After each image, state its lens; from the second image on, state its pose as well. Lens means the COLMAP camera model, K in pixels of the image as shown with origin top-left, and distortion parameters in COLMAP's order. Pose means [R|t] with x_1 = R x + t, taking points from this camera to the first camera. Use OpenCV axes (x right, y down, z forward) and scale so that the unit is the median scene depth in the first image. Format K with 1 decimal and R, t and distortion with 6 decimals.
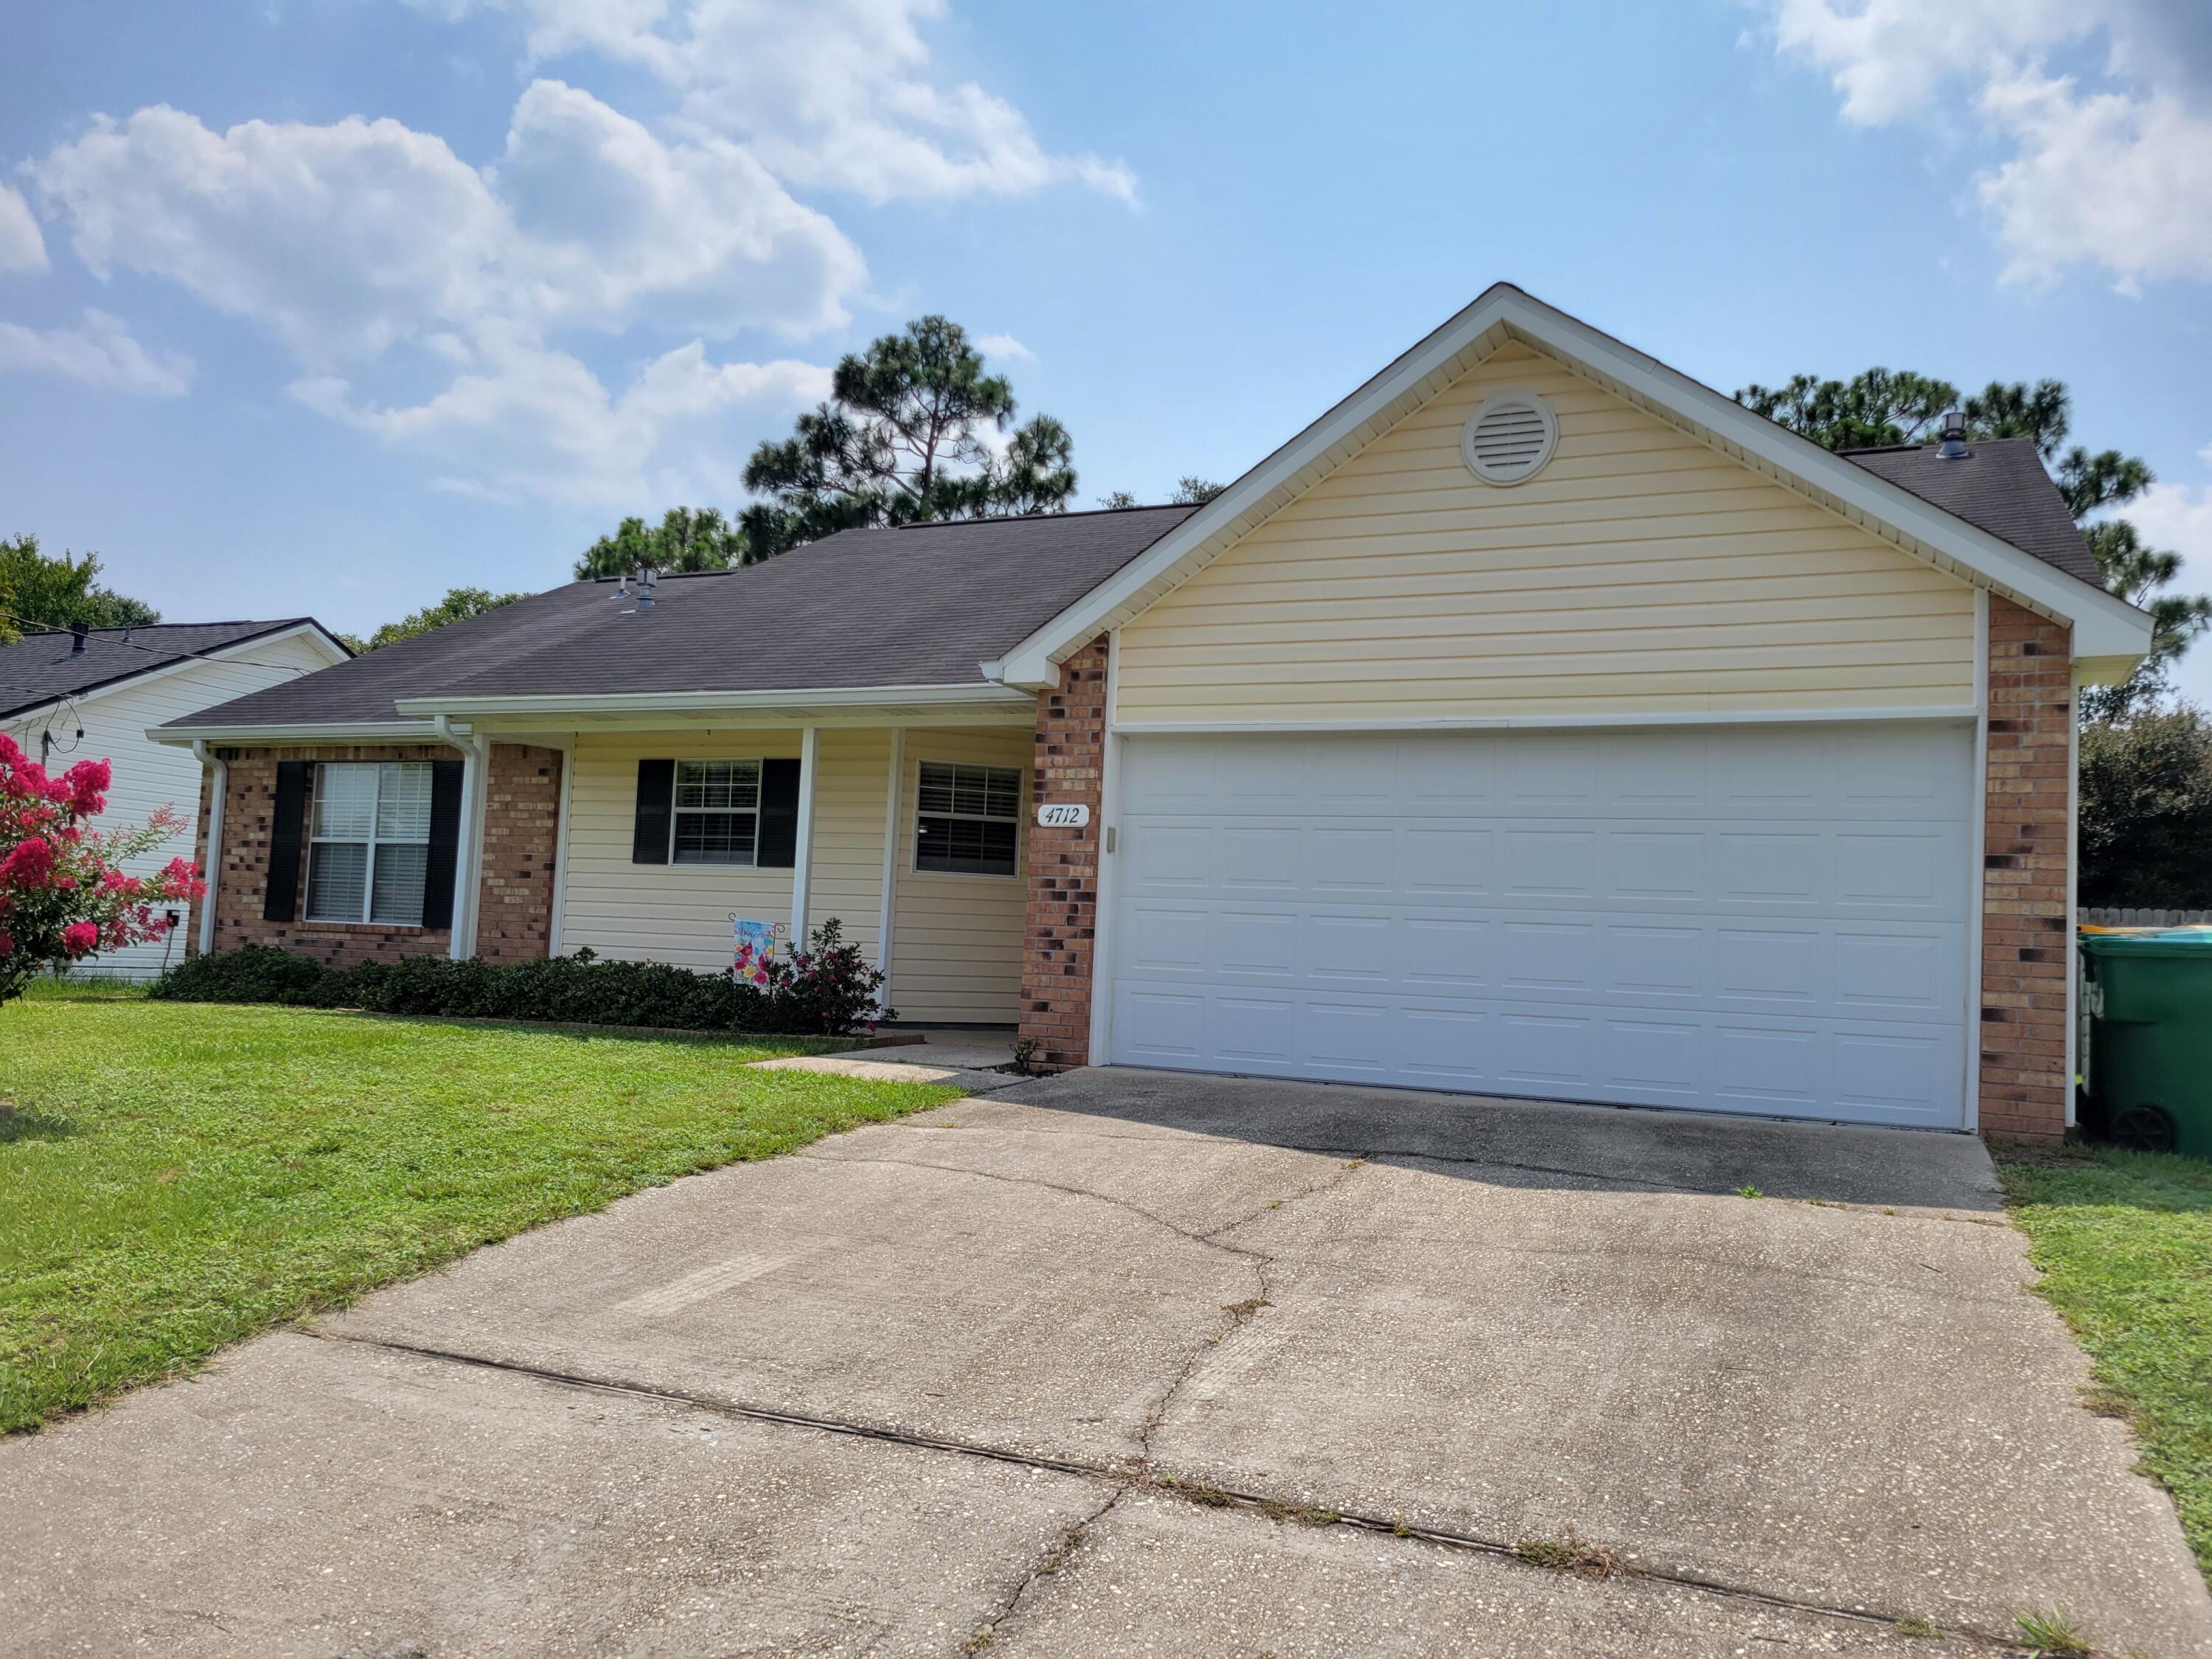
lens RADIAL K [[1651.8, 0, 1107.2], [0, 1651.8, 848.6], [0, 0, 1]] dist [0.049814, -0.034131]
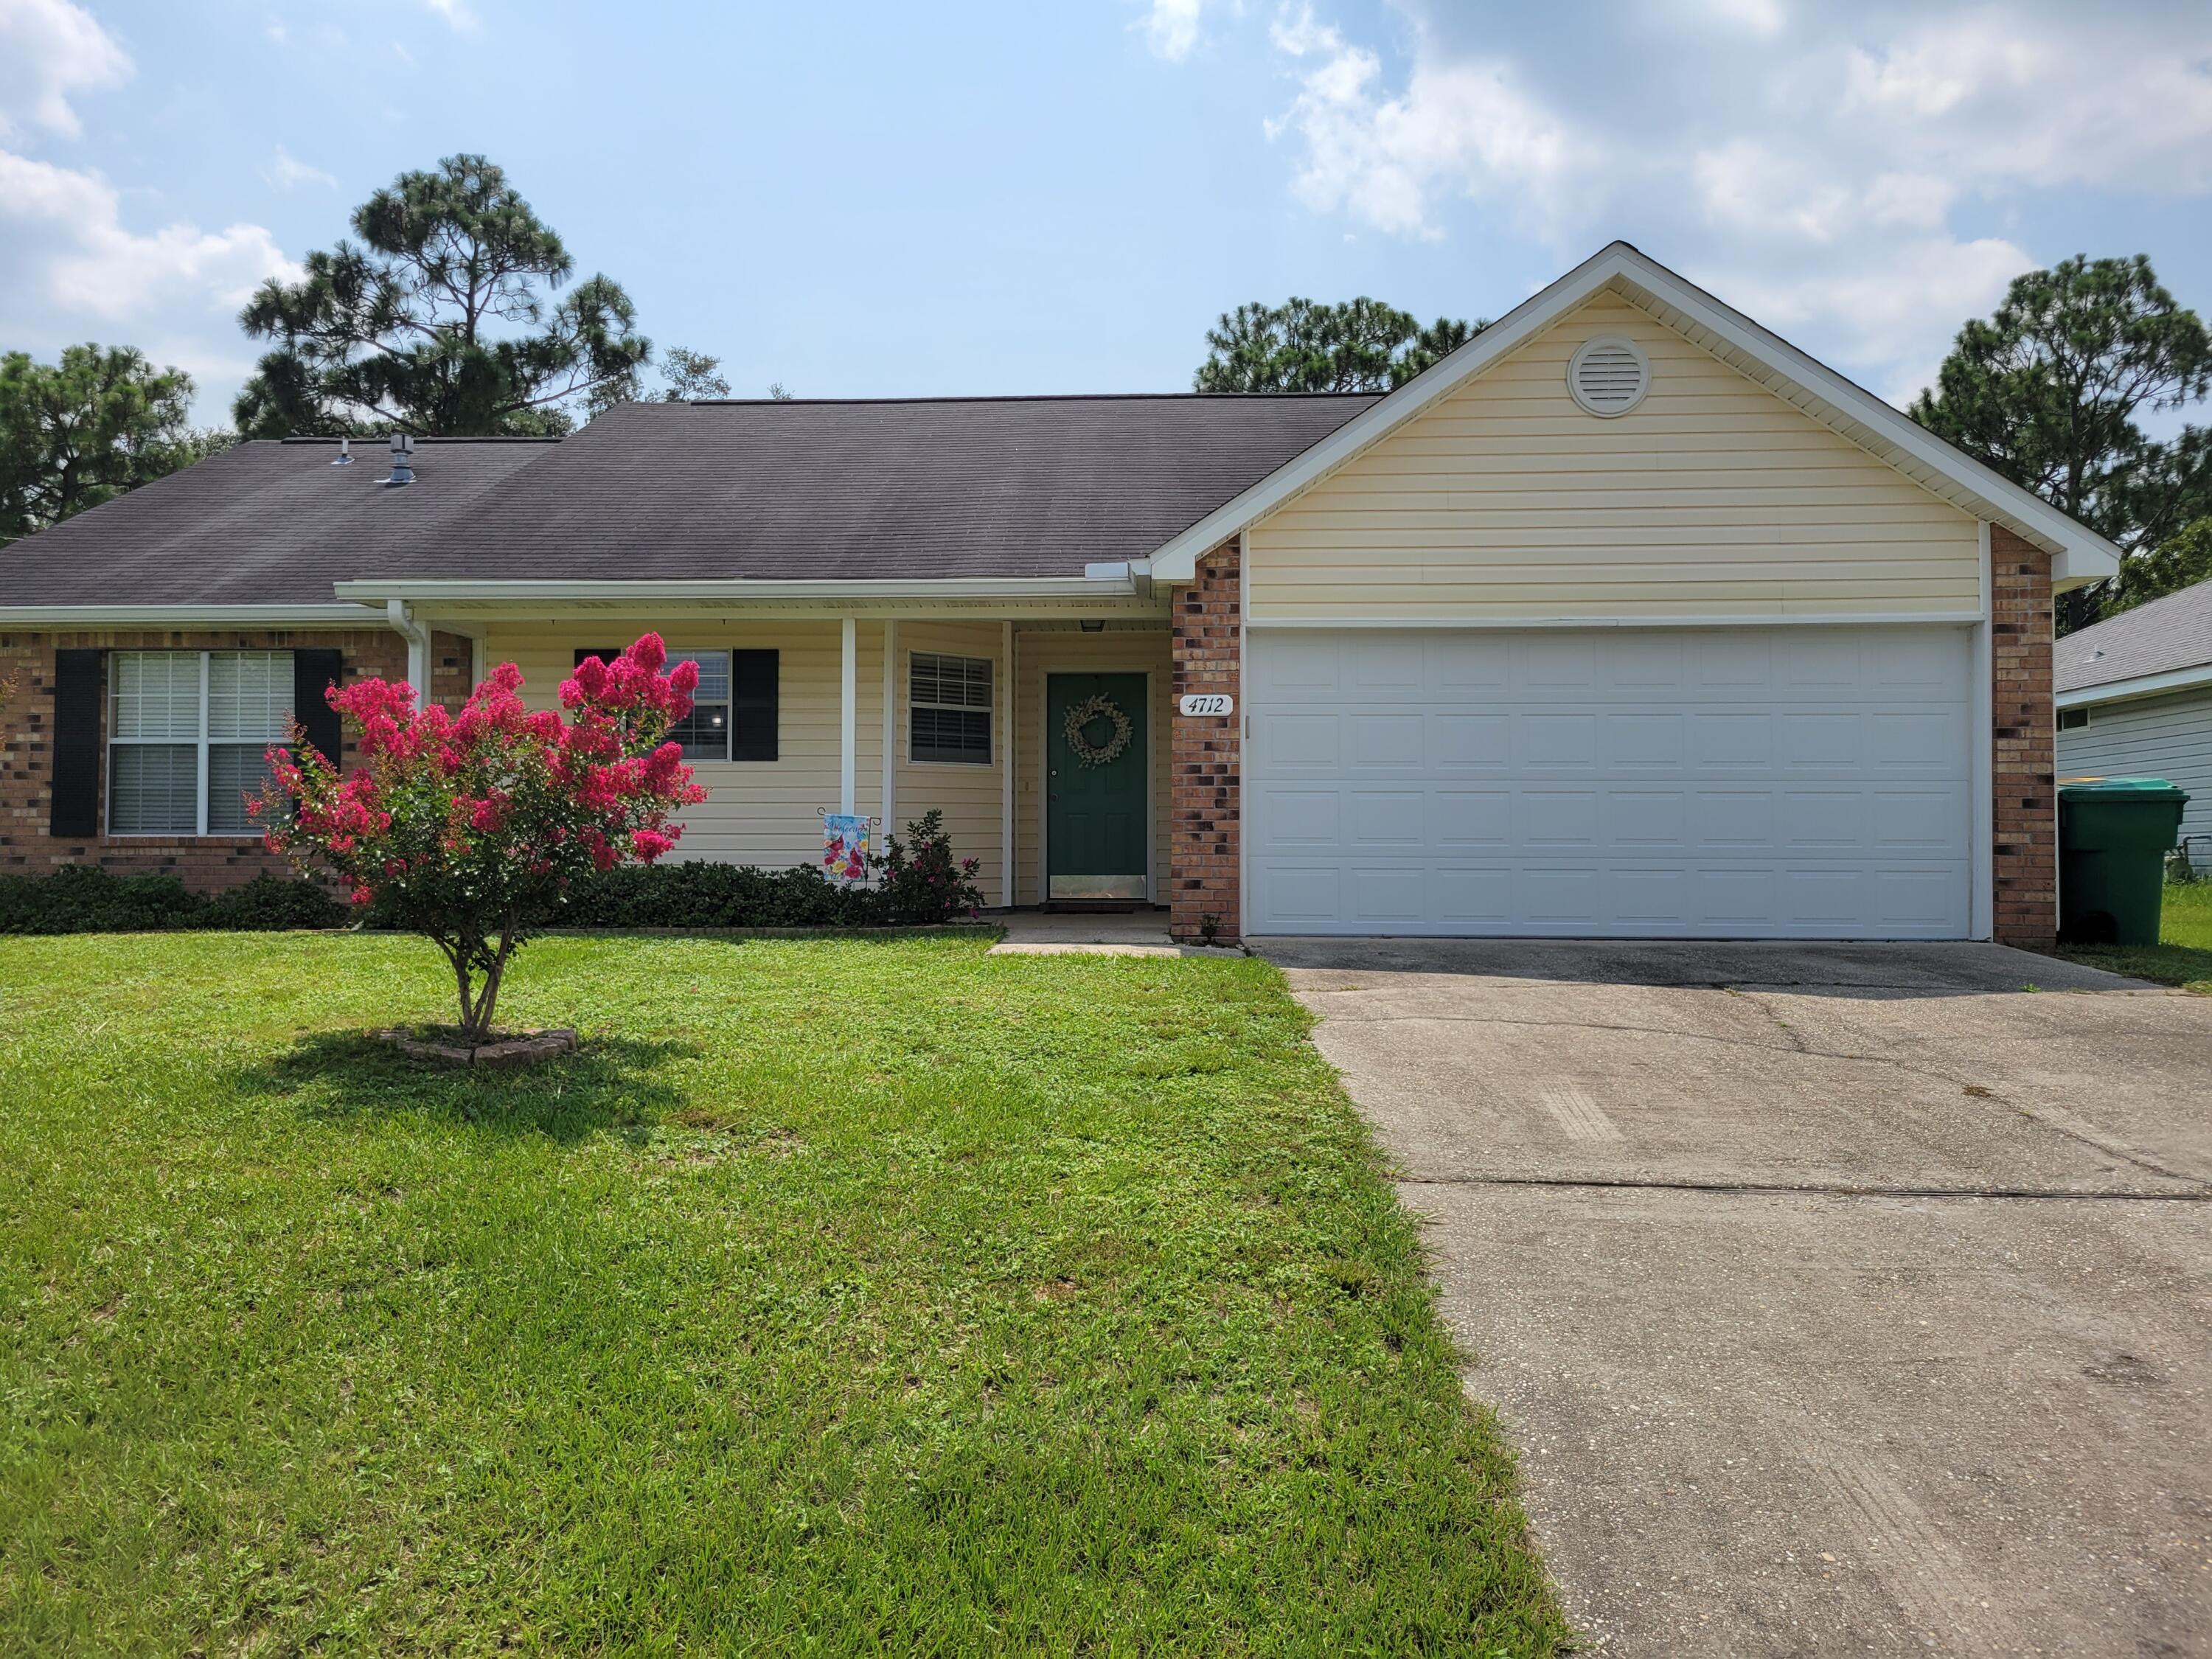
lens RADIAL K [[1651.8, 0, 1106.0], [0, 1651.8, 807.5], [0, 0, 1]] dist [0.049814, -0.034131]
pose [[0.934903, -0.032317, 0.353429, -0.414964], [0.016274, 0.998702, 0.048274, -0.005983], [-0.354530, -0.039380, 0.934215, 0.020085]]
